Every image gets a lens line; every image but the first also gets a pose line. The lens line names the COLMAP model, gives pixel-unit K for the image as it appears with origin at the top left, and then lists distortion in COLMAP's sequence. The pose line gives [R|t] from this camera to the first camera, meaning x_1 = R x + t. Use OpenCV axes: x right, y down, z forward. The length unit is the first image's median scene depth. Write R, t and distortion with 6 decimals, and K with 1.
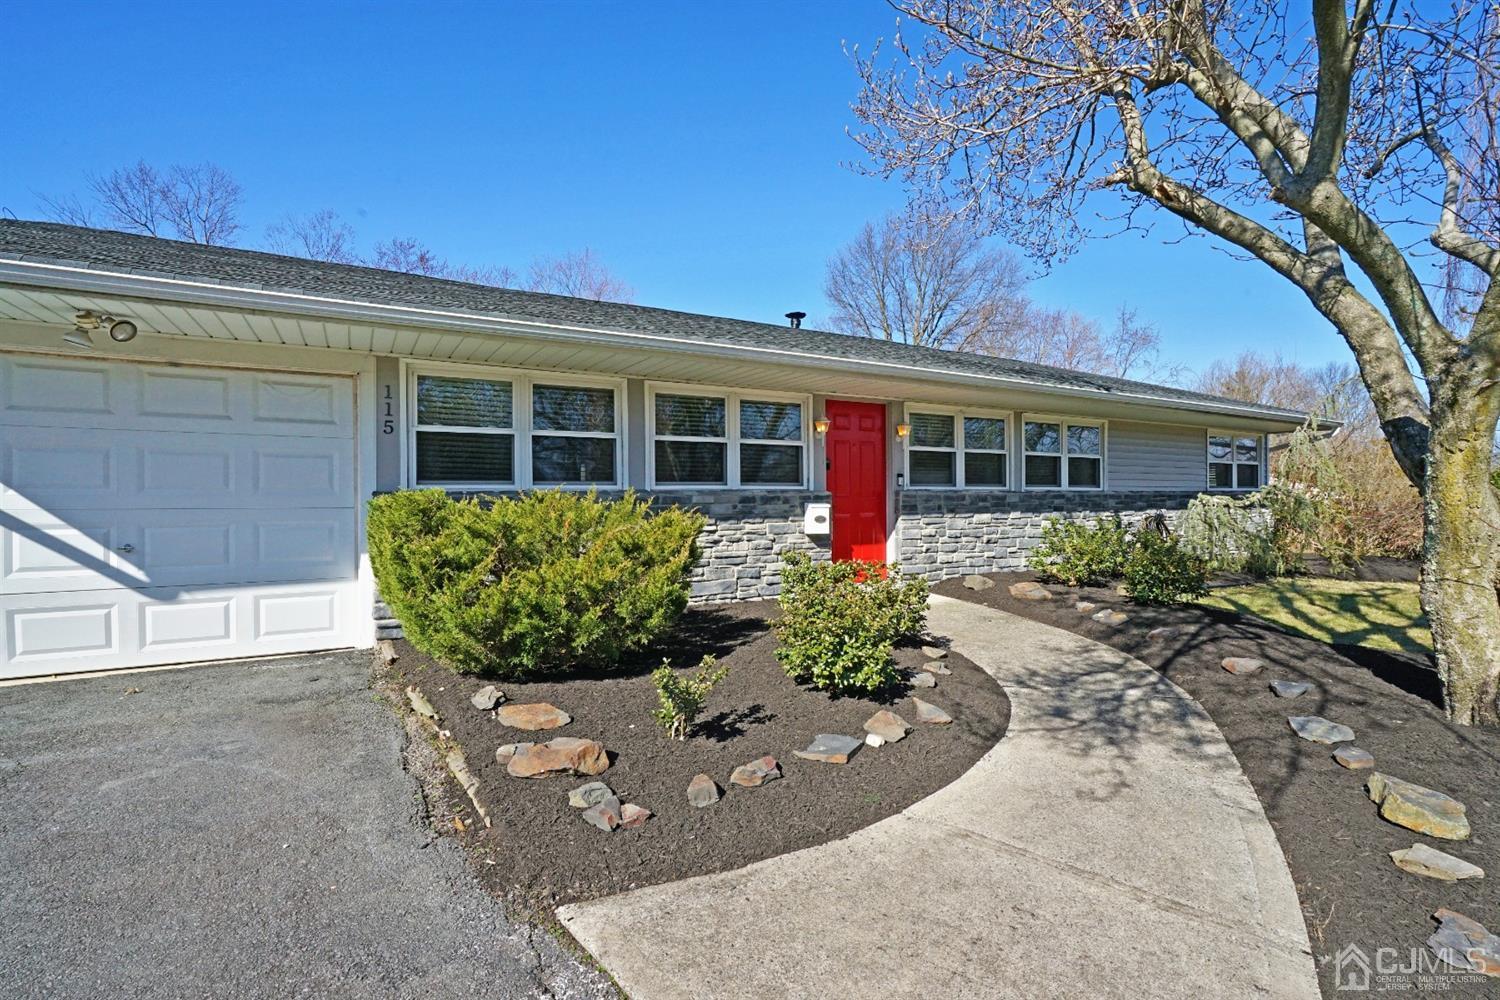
lens RADIAL K [[673.1, 0, 751.0], [0, 673.1, 502.5], [0, 0, 1]] dist [-0.006770, 0.003083]
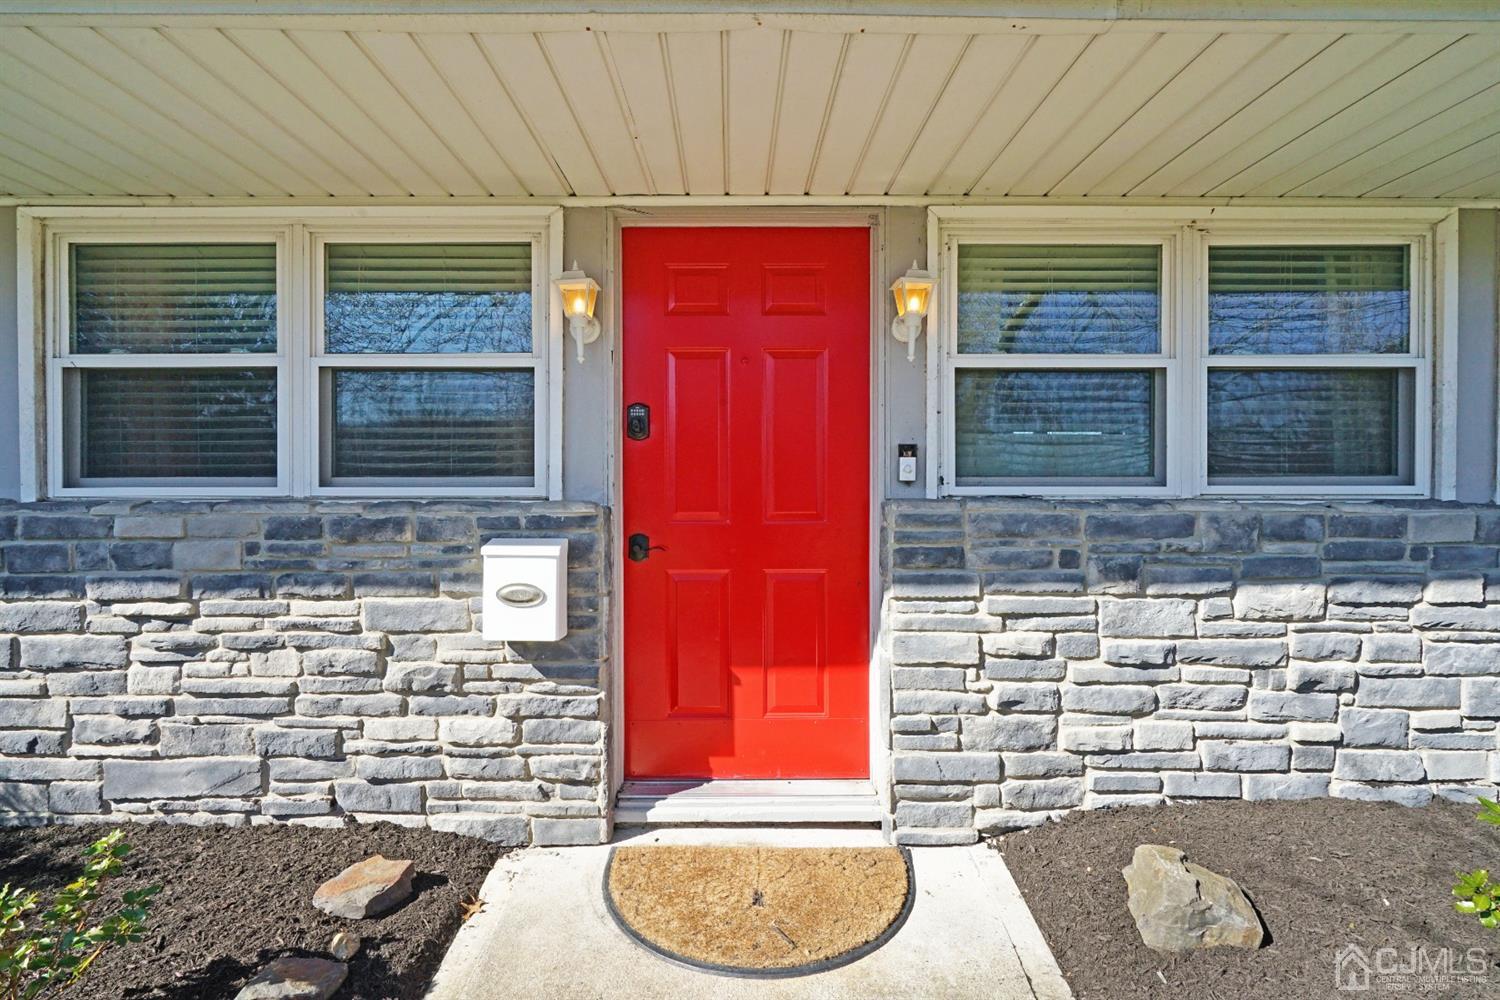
lens RADIAL K [[673.1, 0, 751.0], [0, 673.1, 502.5], [0, 0, 1]] dist [-0.006770, 0.003083]
pose [[0.870952, 0.012731, -0.491203, 0.307376], [-0.007047, 0.999885, 0.013420, -0.019916], [0.491318, -0.008227, 0.870942, 0.694046]]
